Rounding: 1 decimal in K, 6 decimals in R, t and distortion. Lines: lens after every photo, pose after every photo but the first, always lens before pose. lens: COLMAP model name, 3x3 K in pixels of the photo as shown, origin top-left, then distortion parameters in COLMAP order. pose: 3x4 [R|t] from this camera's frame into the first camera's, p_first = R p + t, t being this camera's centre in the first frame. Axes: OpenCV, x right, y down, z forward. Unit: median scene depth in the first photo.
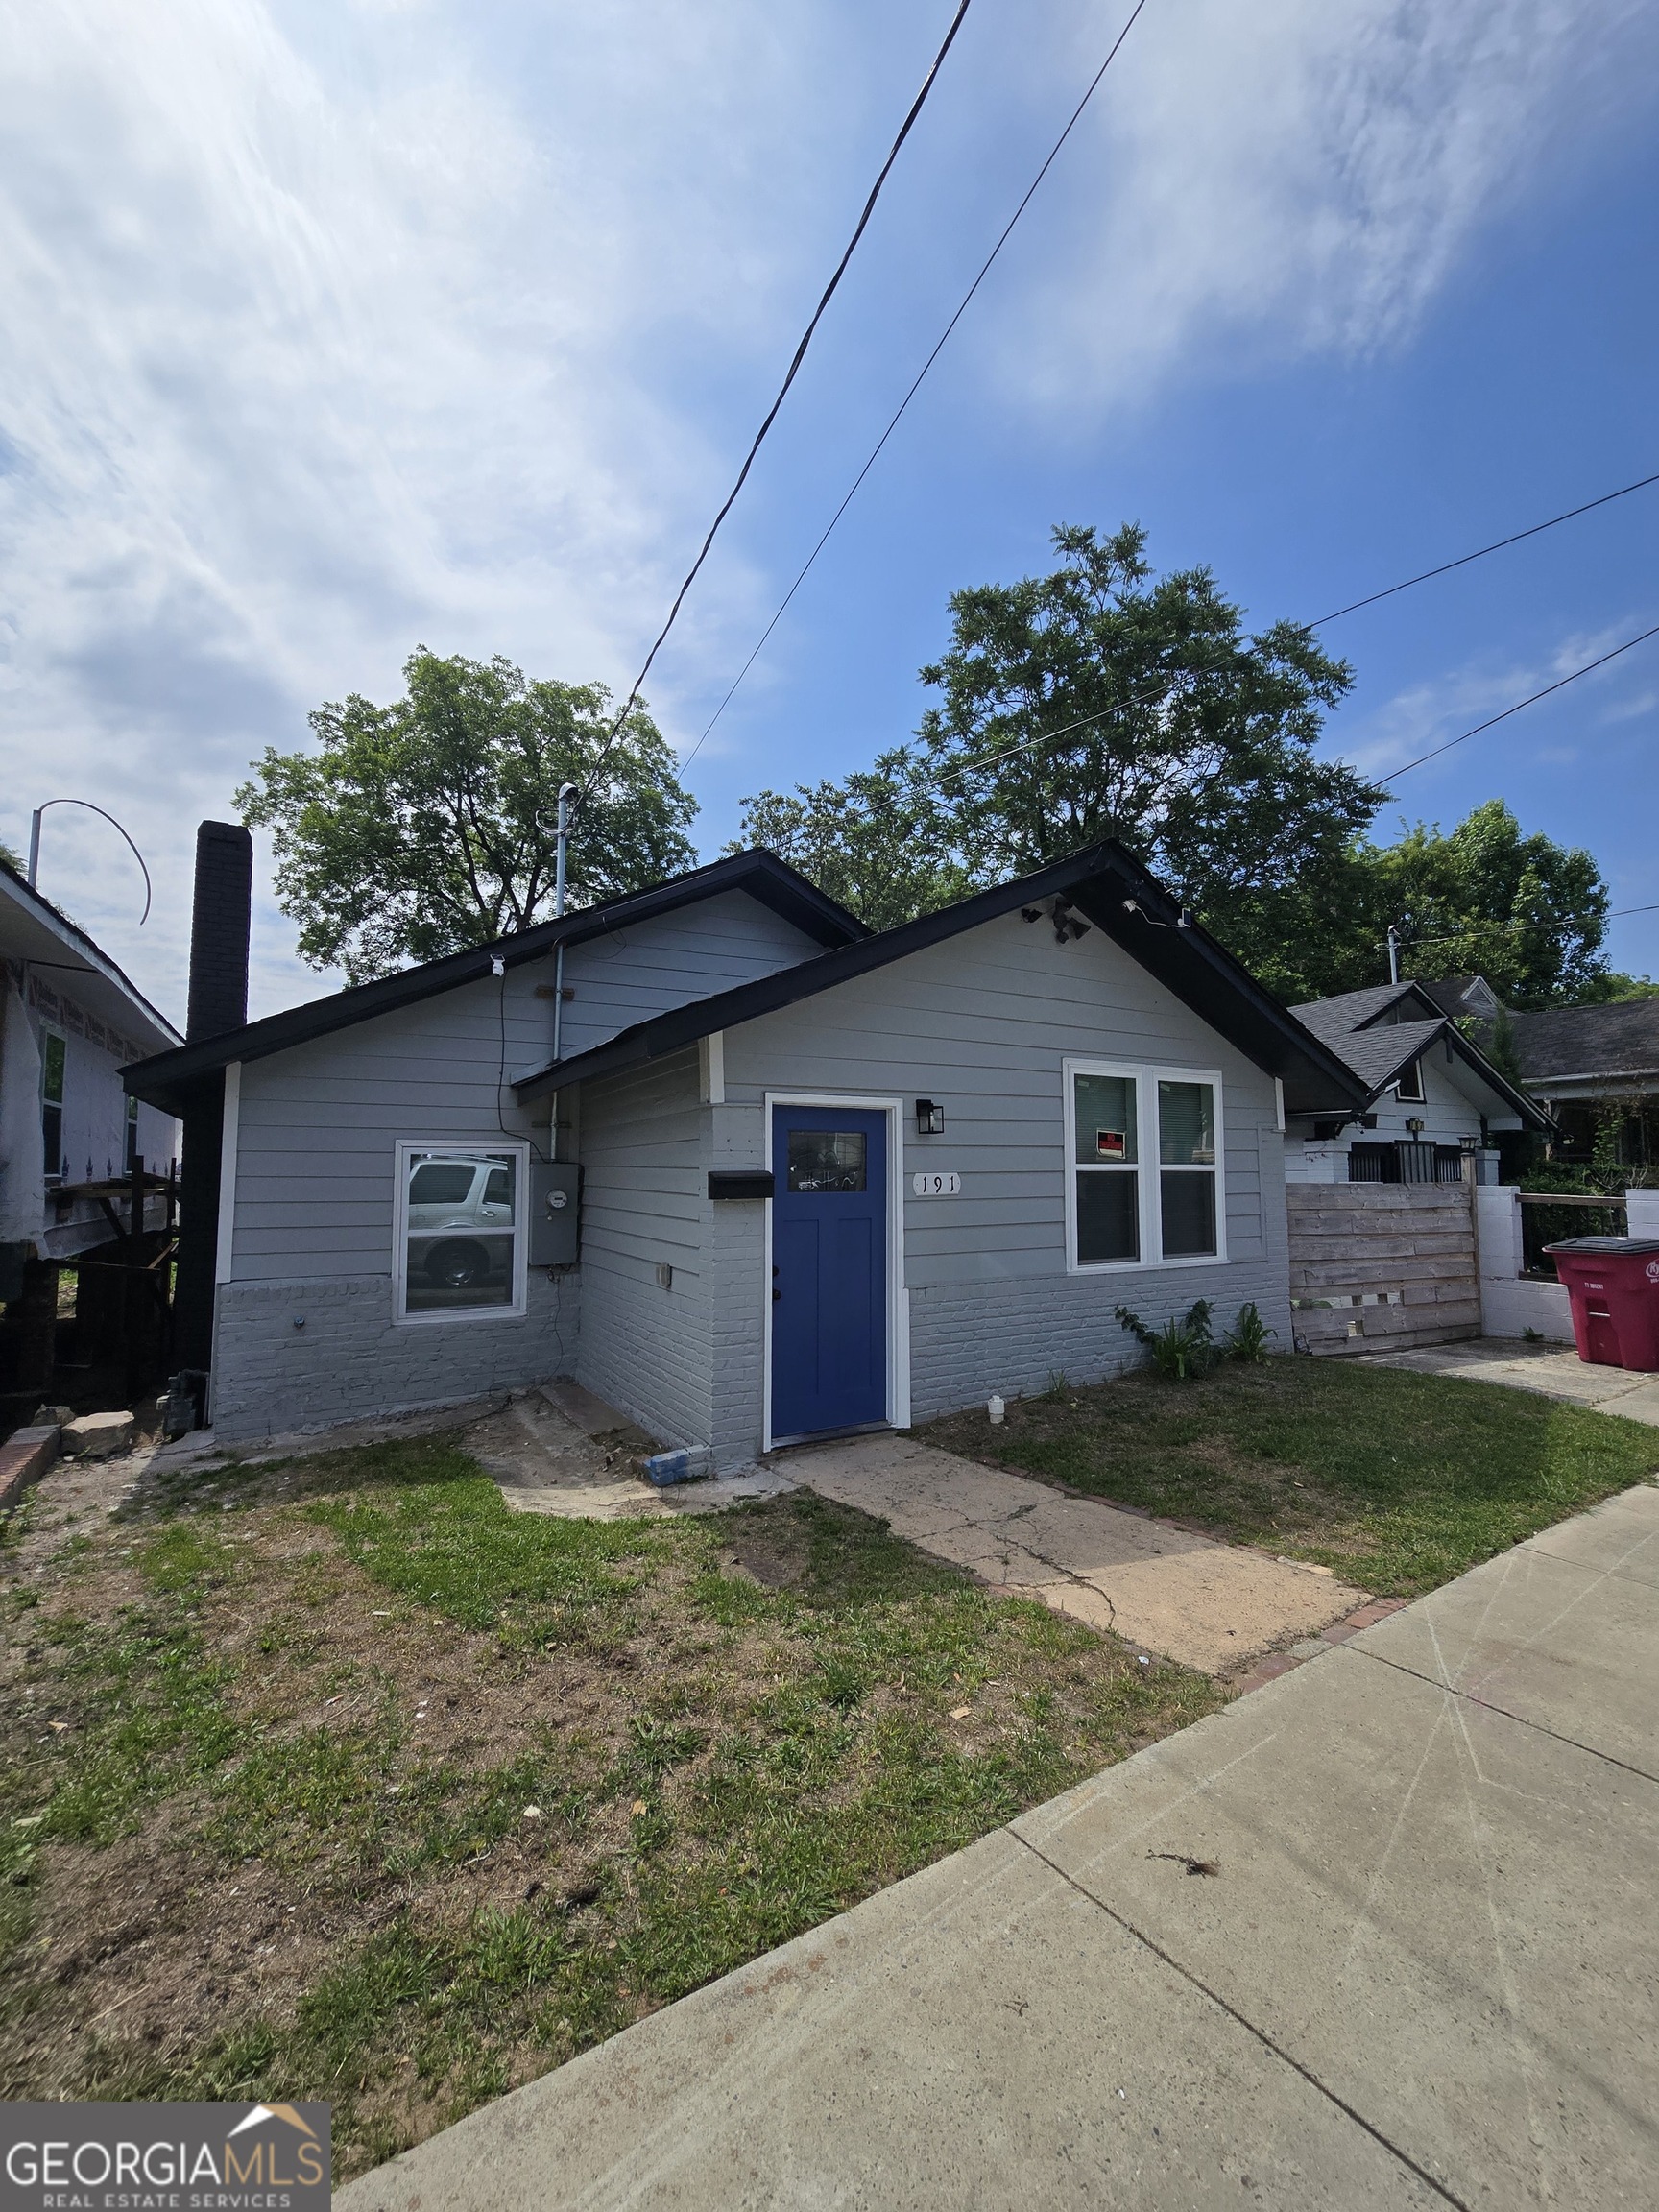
lens RADIAL K [[912.0, 0, 823.1], [0, 912.0, 1104.5], [0, 0, 1]] dist [-0.004568, -0.000947]
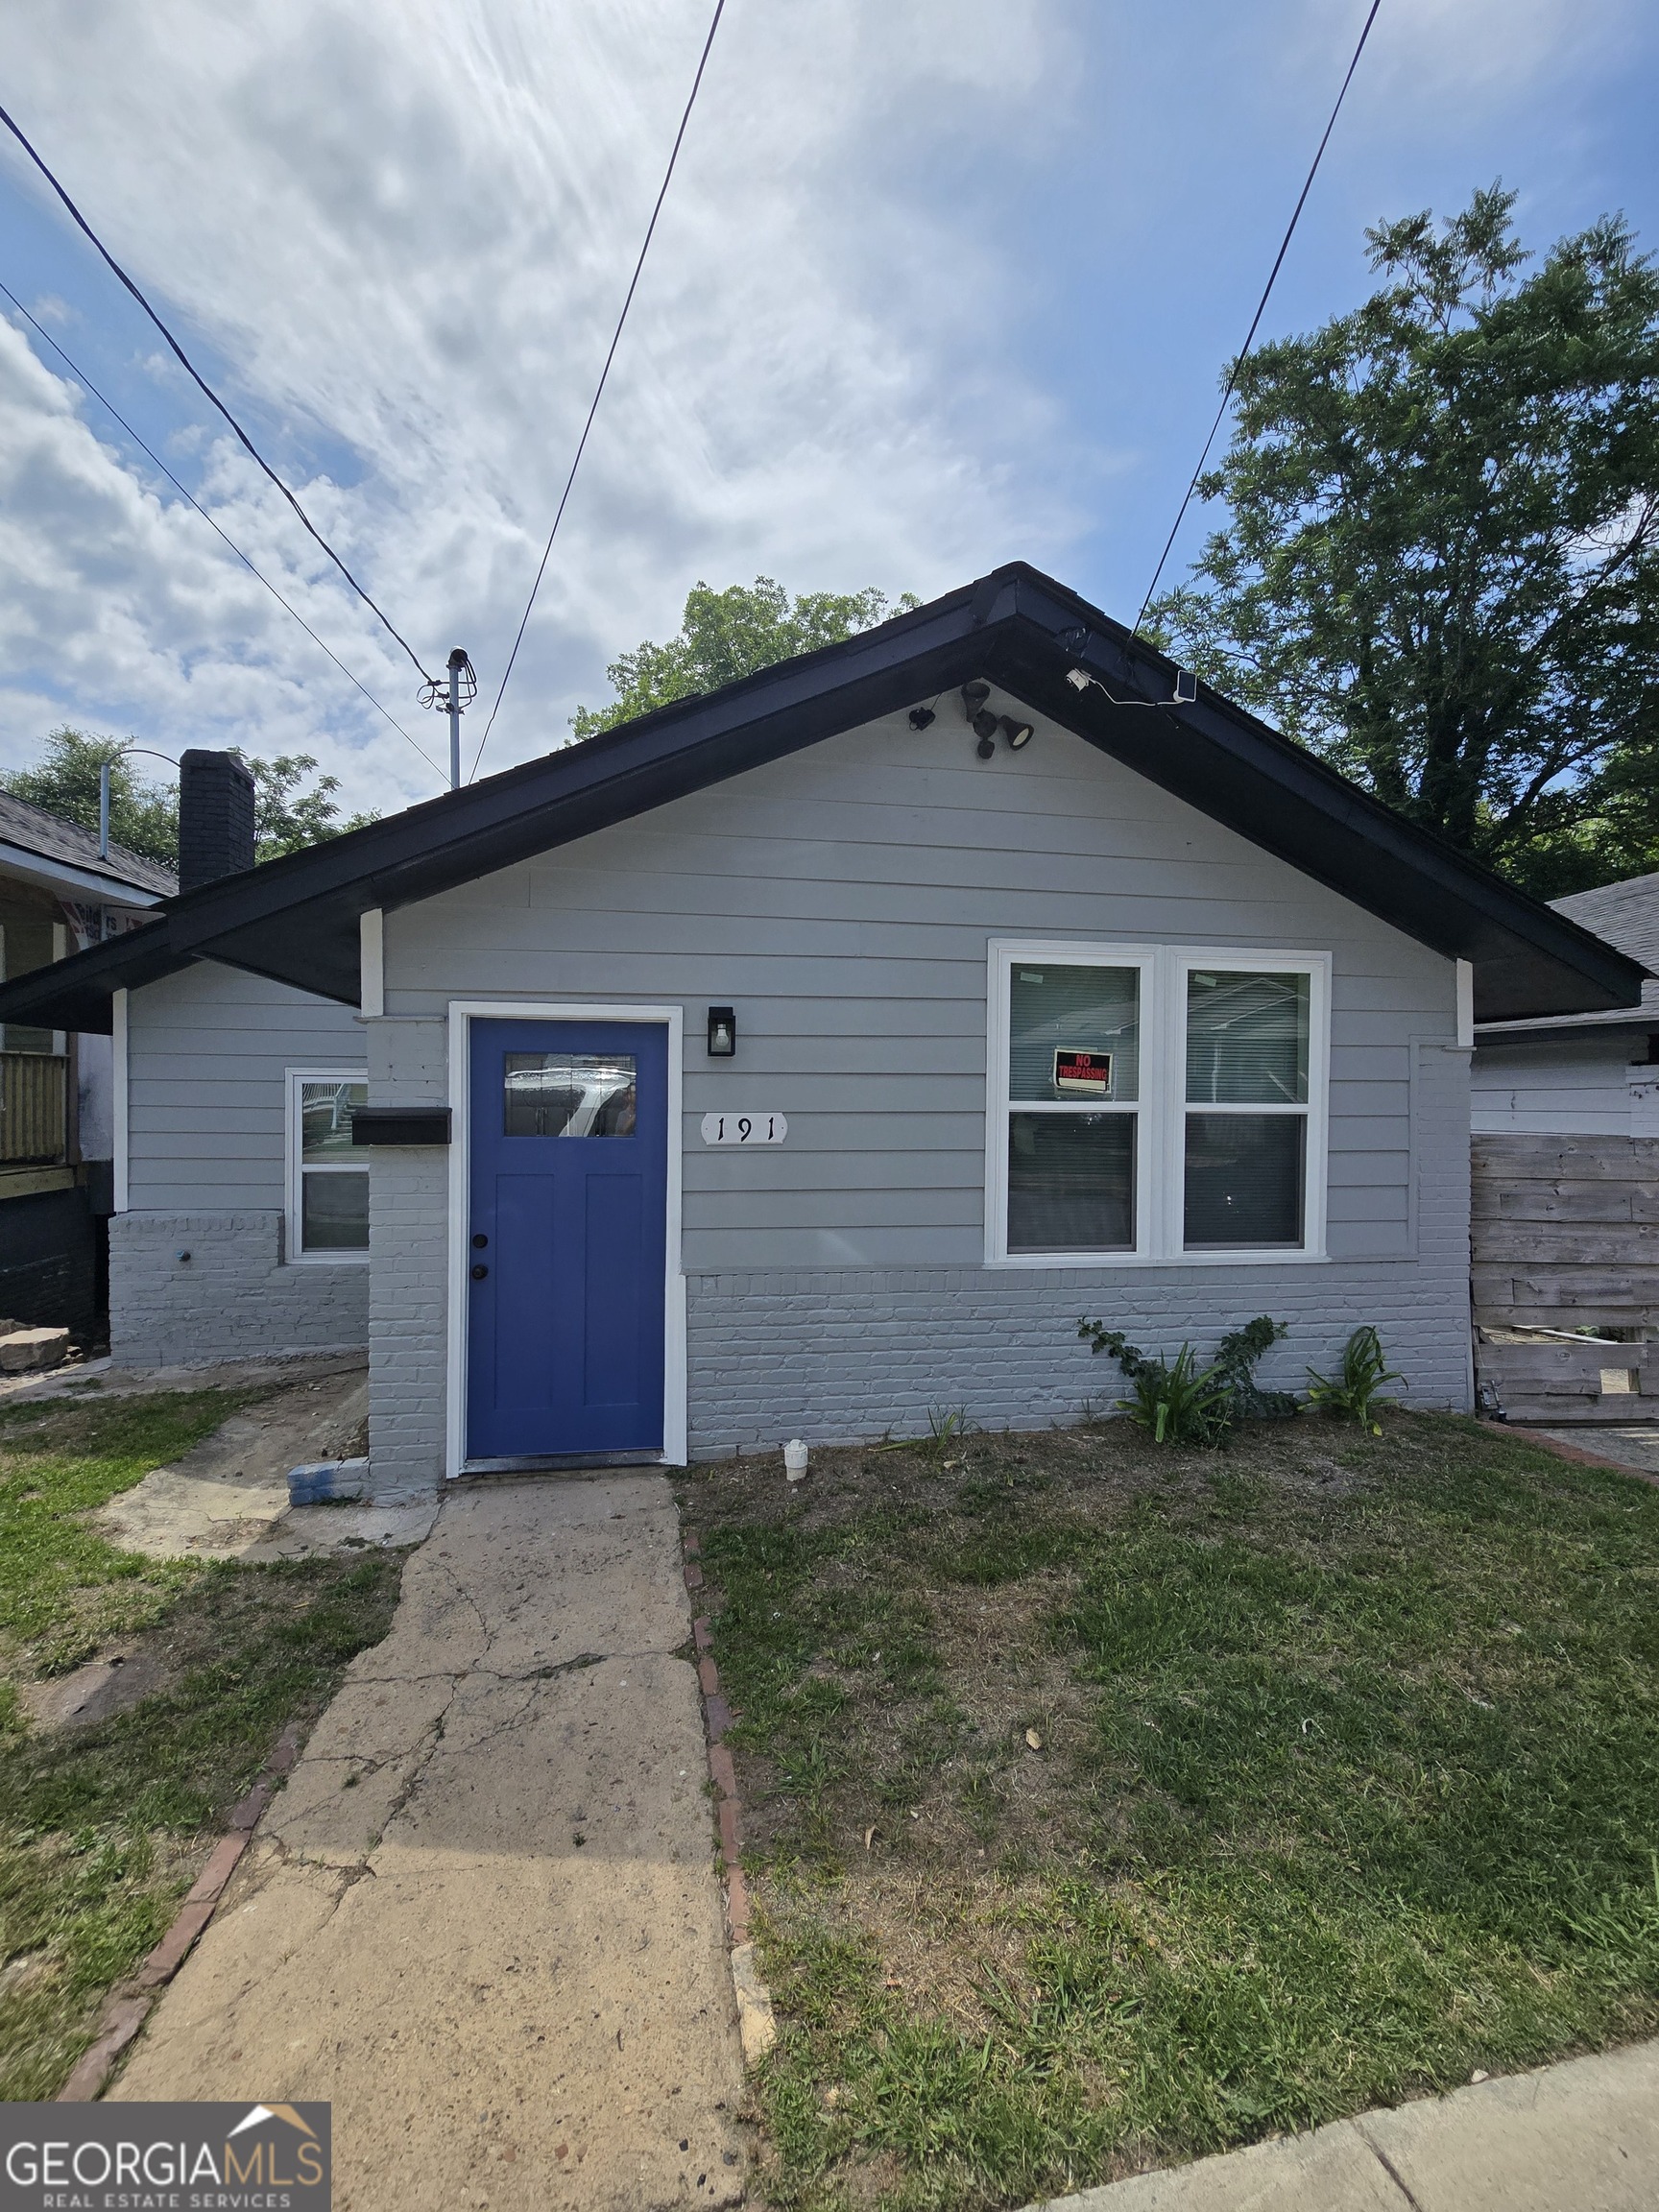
lens RADIAL K [[912.0, 0, 834.9], [0, 912.0, 1104.2], [0, 0, 1]] dist [-0.004568, -0.000947]
pose [[0.930705, 0.011714, -0.365583, 0.401030], [0.017246, 0.996970, 0.075850, 0.015634], [0.365363, -0.076899, 0.927683, 0.345862]]
